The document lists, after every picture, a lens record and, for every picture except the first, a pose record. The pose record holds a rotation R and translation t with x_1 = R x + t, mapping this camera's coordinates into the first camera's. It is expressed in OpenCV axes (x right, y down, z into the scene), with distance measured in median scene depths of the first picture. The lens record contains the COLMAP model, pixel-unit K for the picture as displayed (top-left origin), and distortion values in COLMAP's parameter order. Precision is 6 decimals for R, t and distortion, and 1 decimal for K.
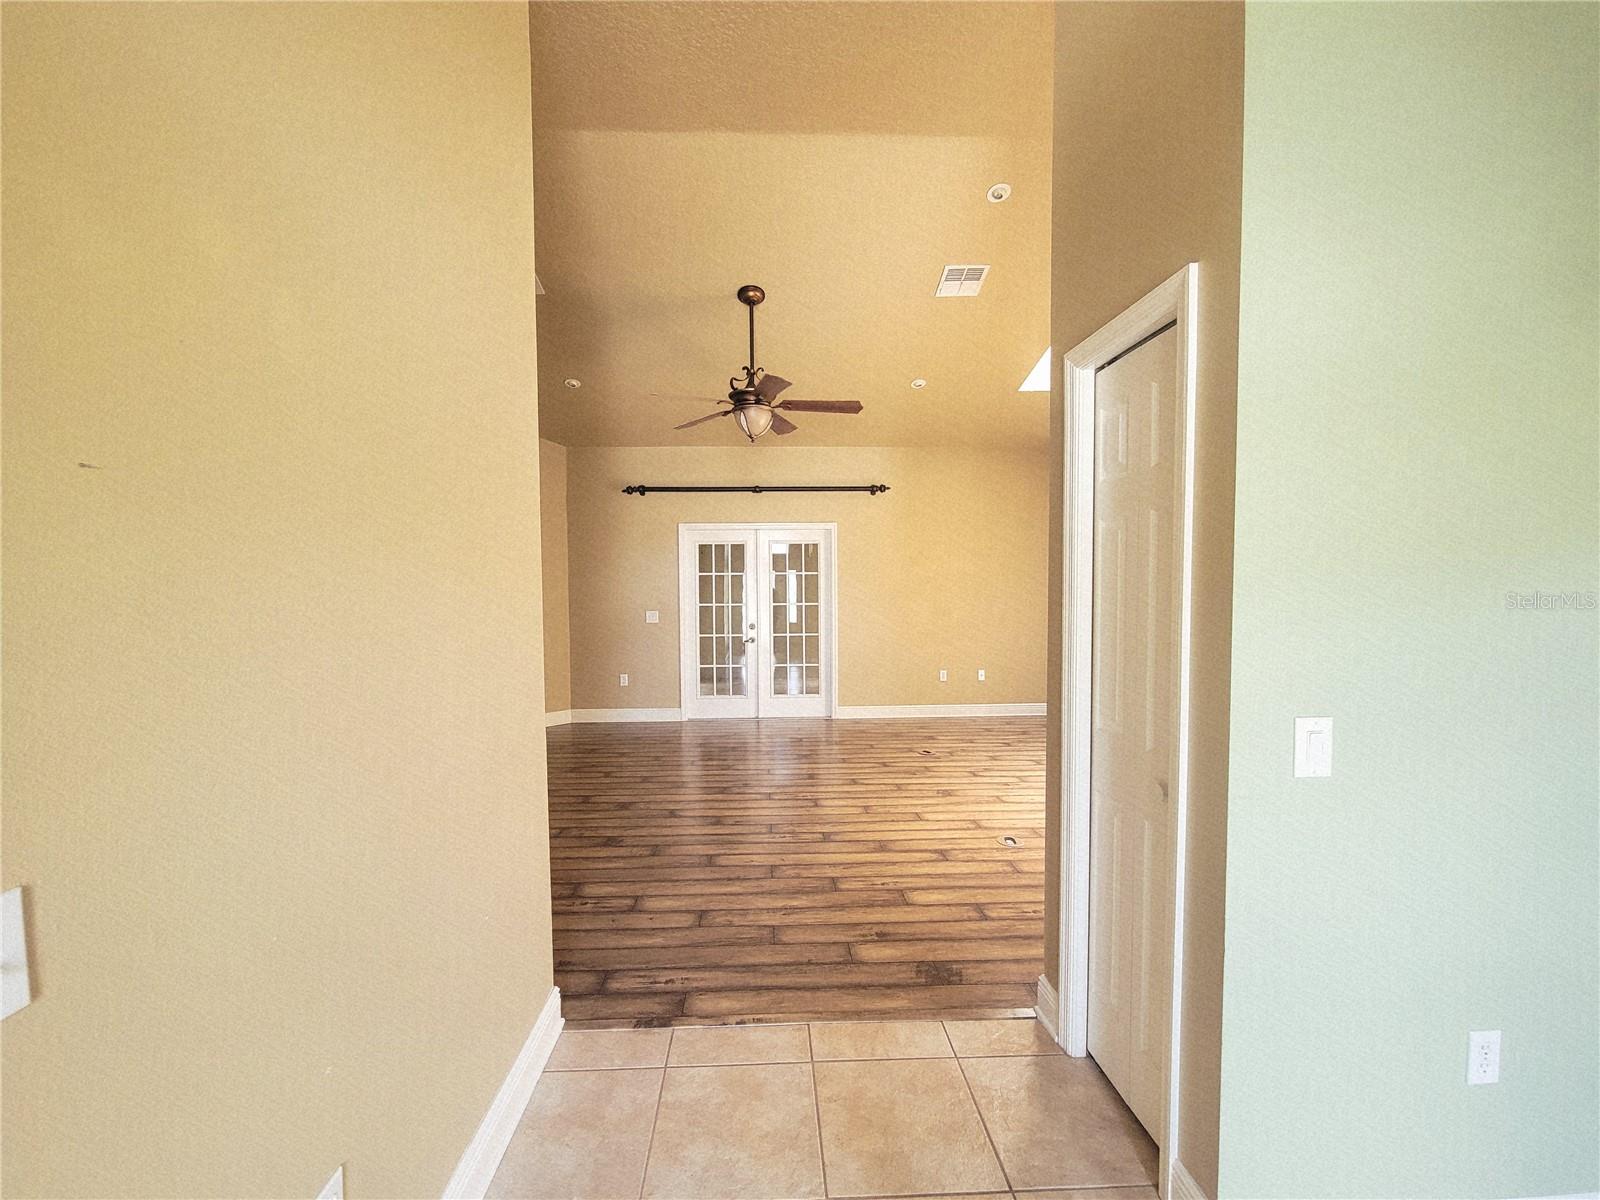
lens RADIAL K [[654.3, 0, 787.7], [0, 654.3, 611.6], [0, 0, 1]] dist [-0.000854, -0.000711]
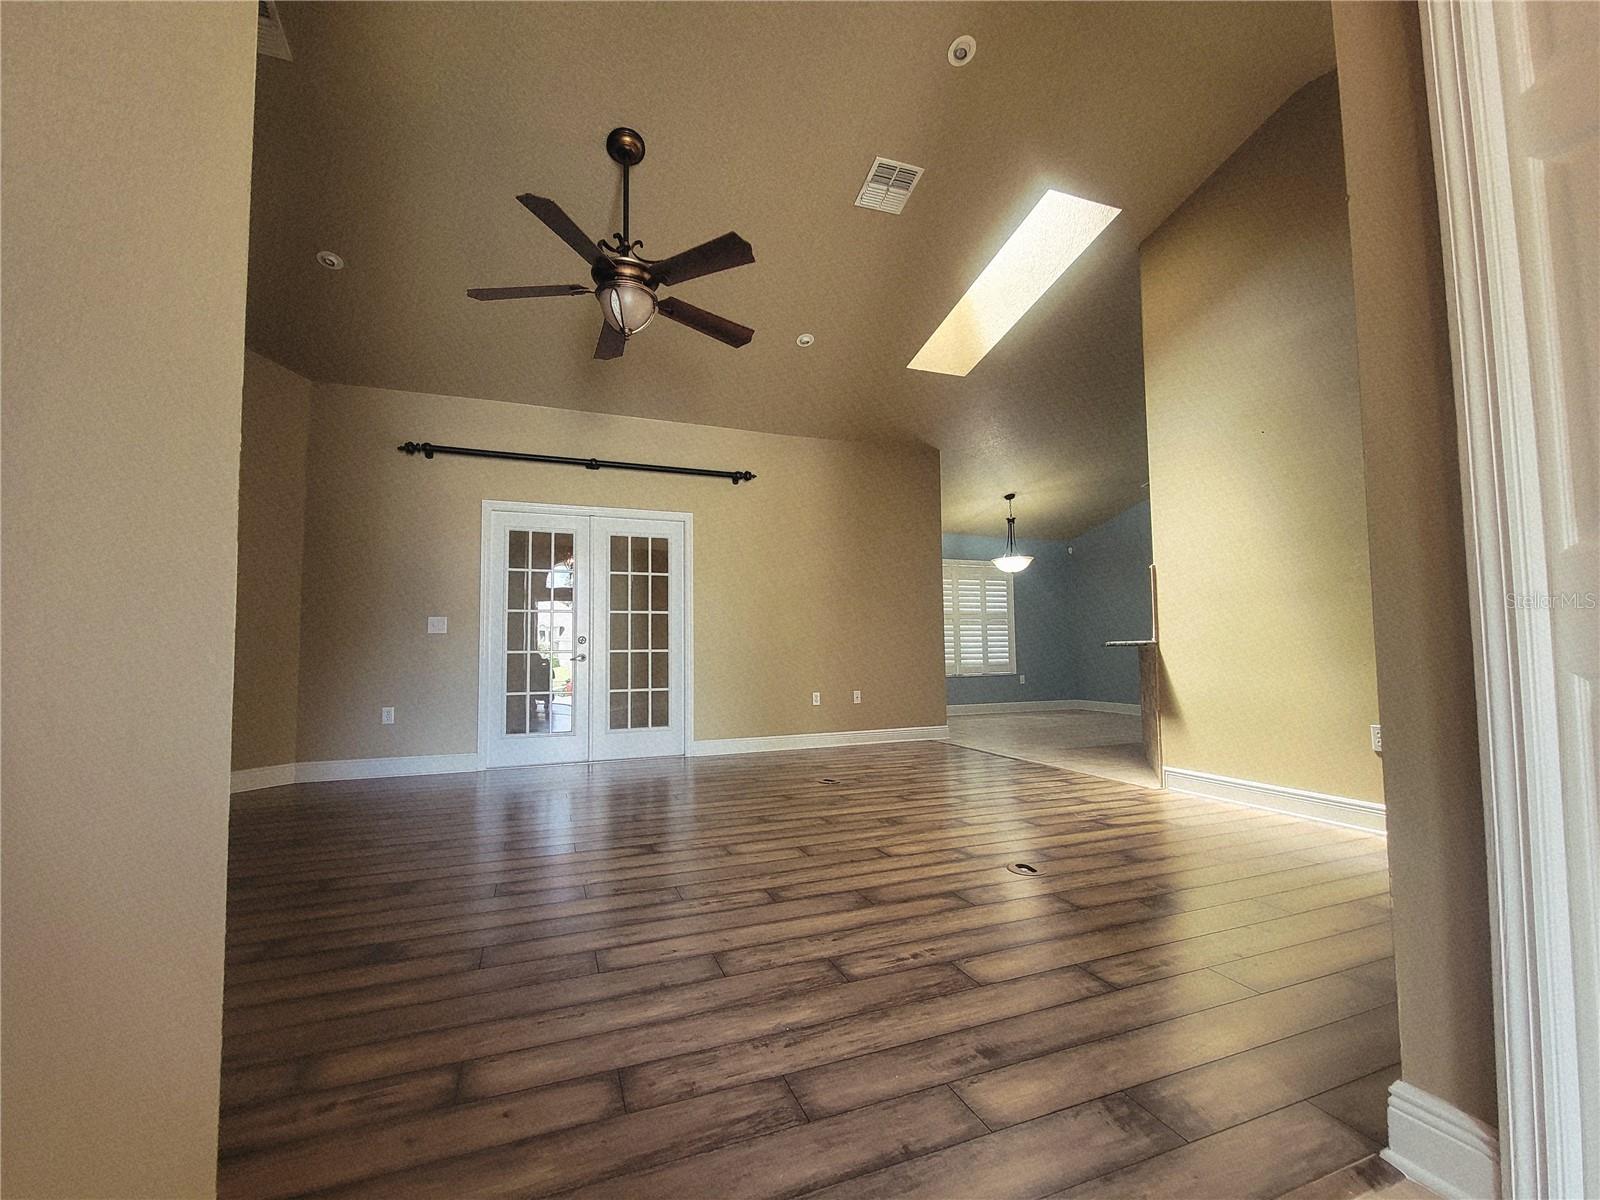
lens RADIAL K [[654.3, 0, 787.7], [0, 654.3, 611.6], [0, 0, 1]] dist [-0.000854, -0.000711]
pose [[0.948028, 0.016114, 0.317777, -0.122841], [0.018085, 0.994374, -0.104374, 0.128931], [-0.317671, 0.104696, 0.942403, 0.346628]]
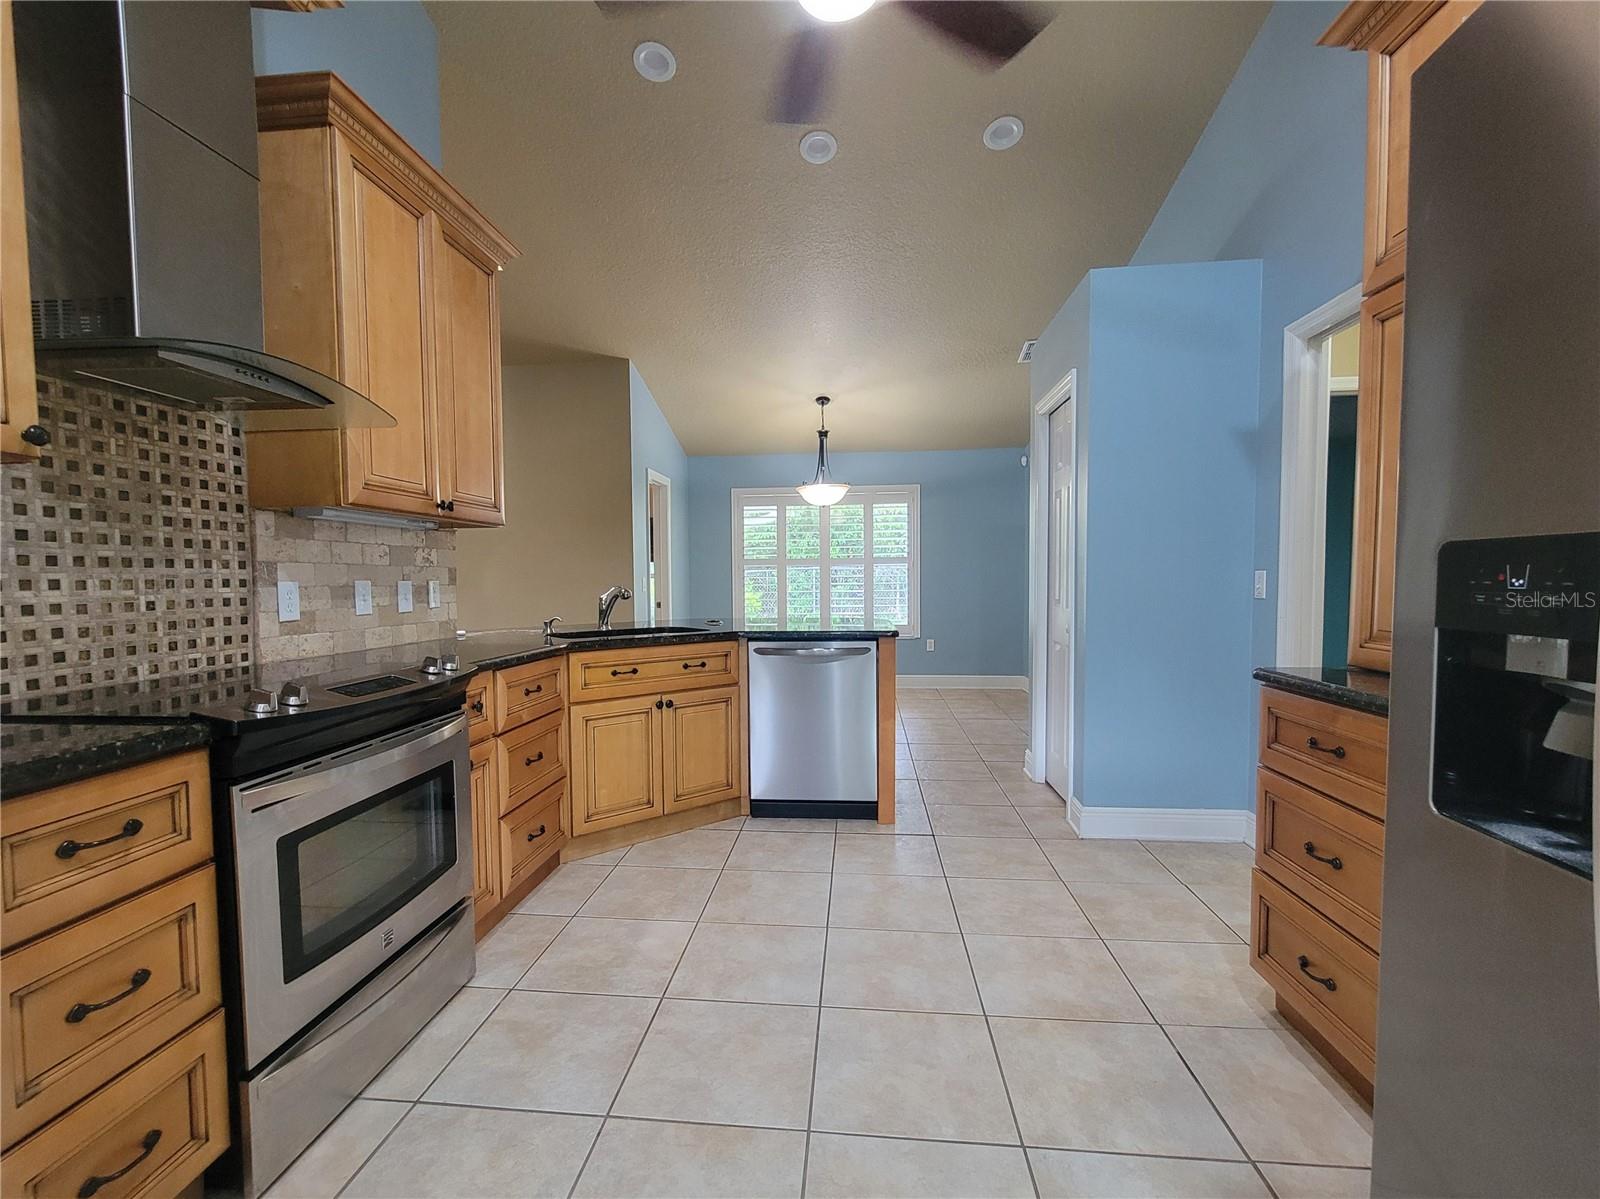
lens RADIAL K [[712.4, 0, 786.4], [0, 712.4, 612.6], [0, 0, 1]] dist [0.002085, 0.000005]
pose [[0.990630, 0.002628, -0.136550, 1.256951], [-0.001439, 0.999960, 0.008802, 0.044822], [0.136568, -0.008523, 0.990594, 0.386486]]
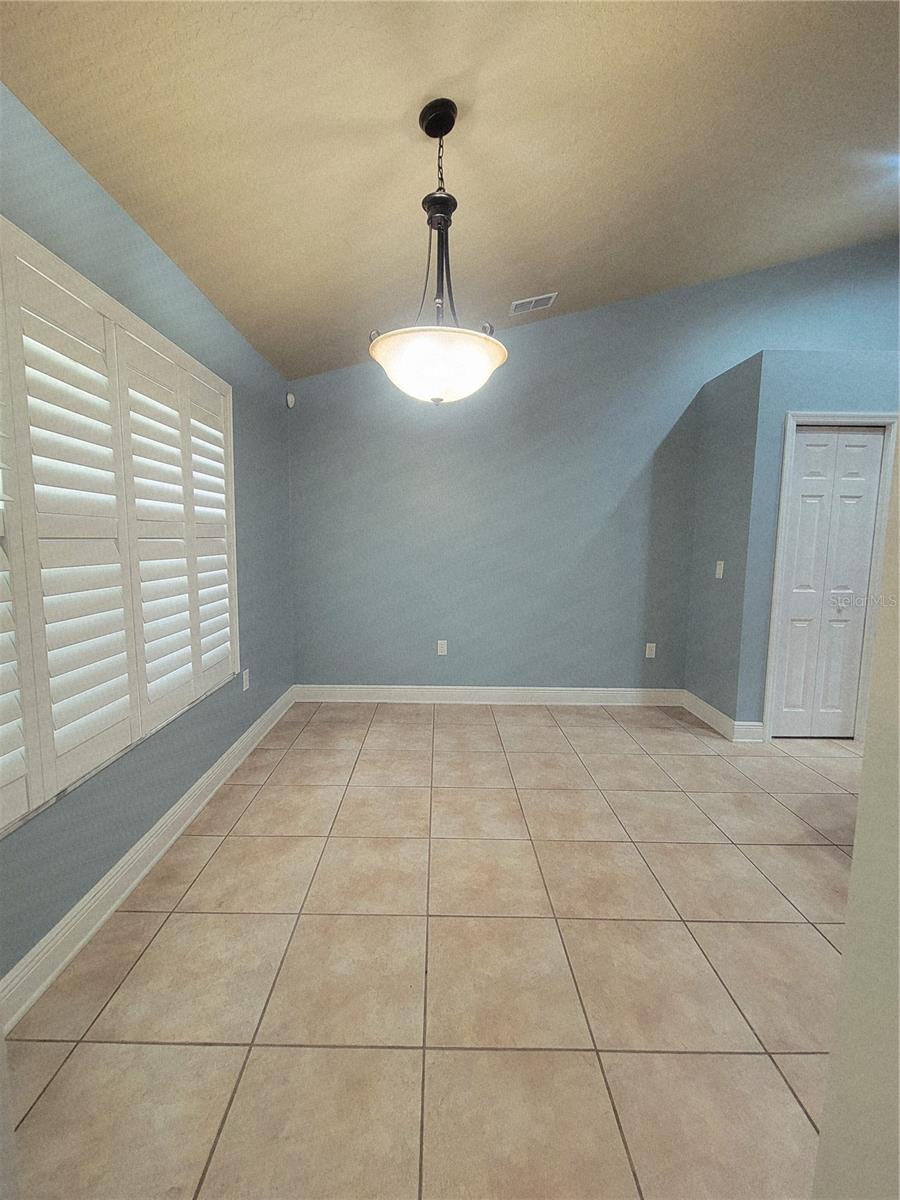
lens RADIAL K [[490.7, 0, 440.1], [0, 490.7, 589.4], [0, 0, 1]] dist [-0.000854, -0.000711]
pose [[0.028296, -0.100286, 0.994556, 0.676199], [0.027941, 0.994645, 0.099500, -0.054033], [-0.999209, 0.024974, 0.030946, 1.936576]]
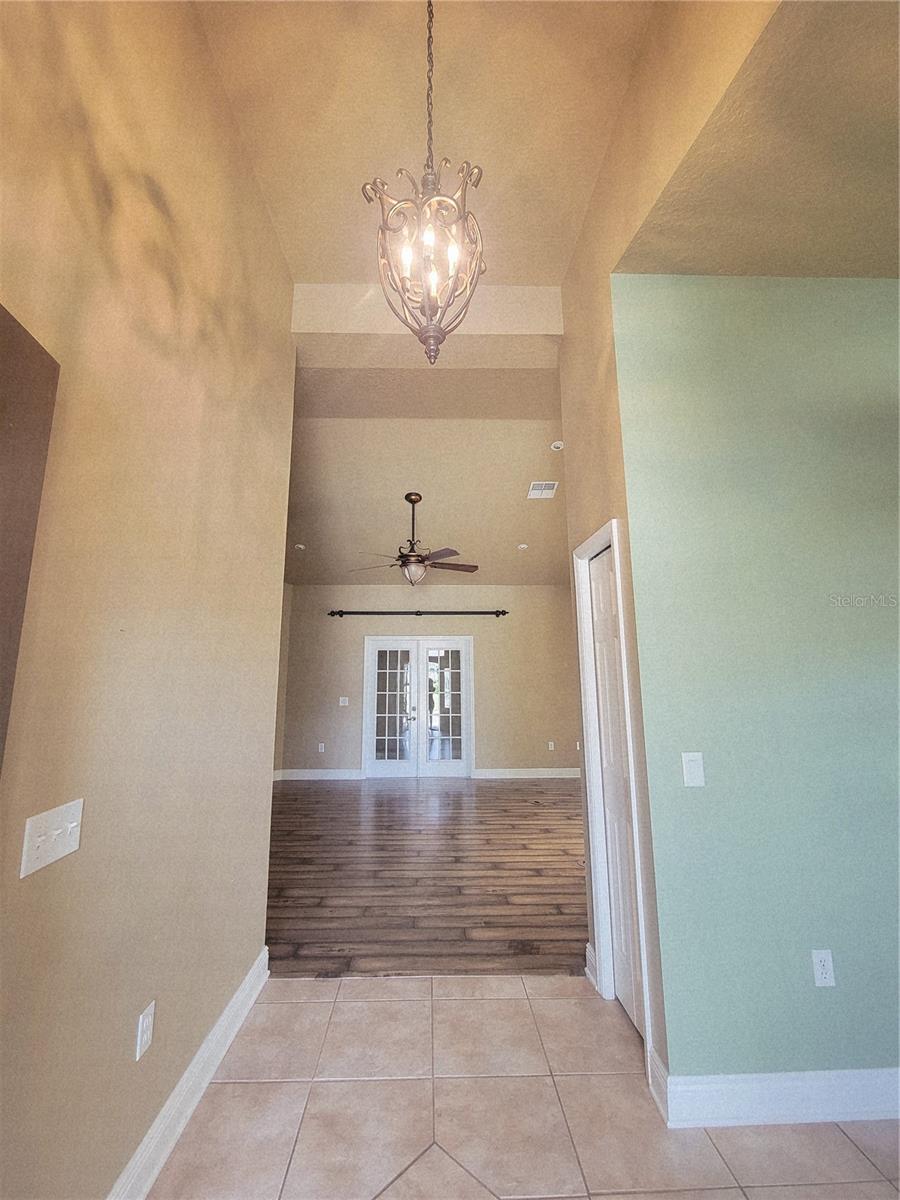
lens RADIAL K [[490.7, 0, 440.1], [0, 490.7, 589.4], [0, 0, 1]] dist [-0.000854, -0.000711]
pose [[0.999815, -0.000034, -0.019244, 0.038733], [-0.004194, 0.975578, -0.219615, 0.006143], [0.018782, 0.219655, 0.975397, -0.154671]]
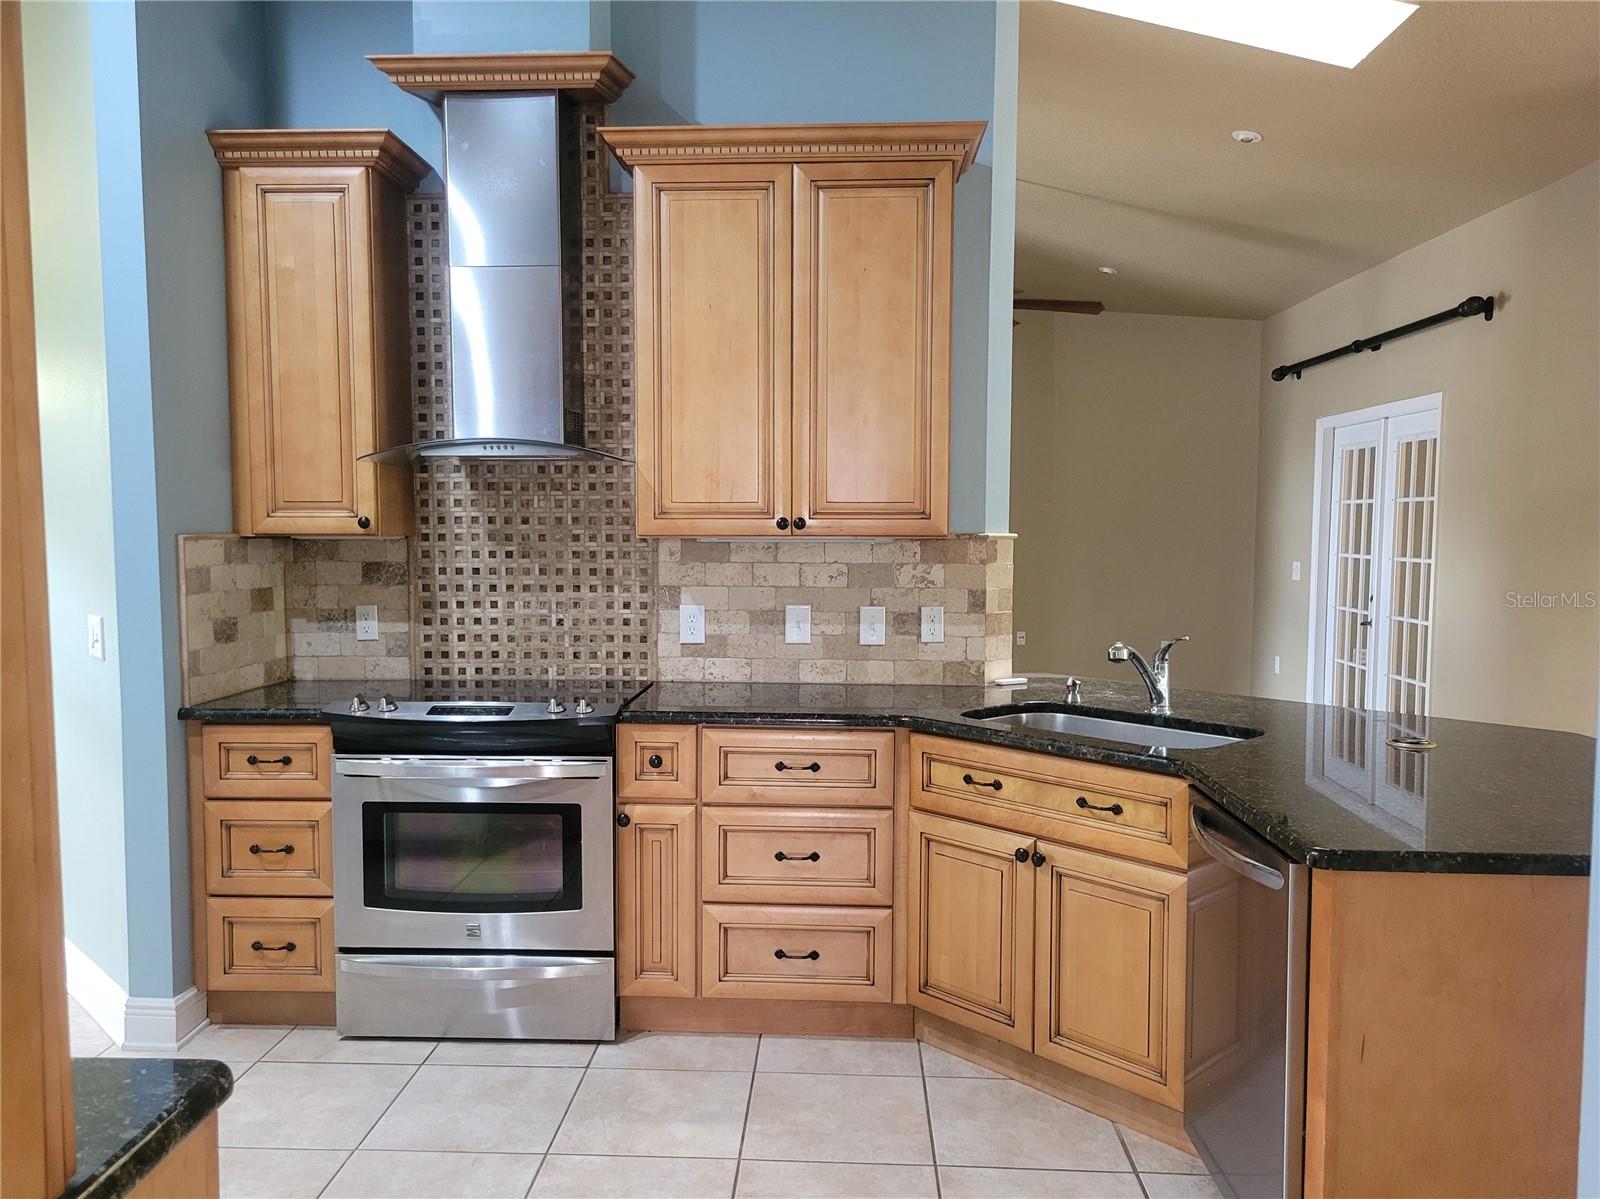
lens RADIAL K [[1243.7, 0, 785.1], [0, 1243.7, 607.1], [0, 0, 1]] dist [0.034934, -0.001184]
pose [[-0.086379, 0.075778, -0.993376, 1.779146], [-0.042432, 0.995918, 0.079661, -0.055029], [0.995358, 0.049032, -0.082811, 1.045628]]
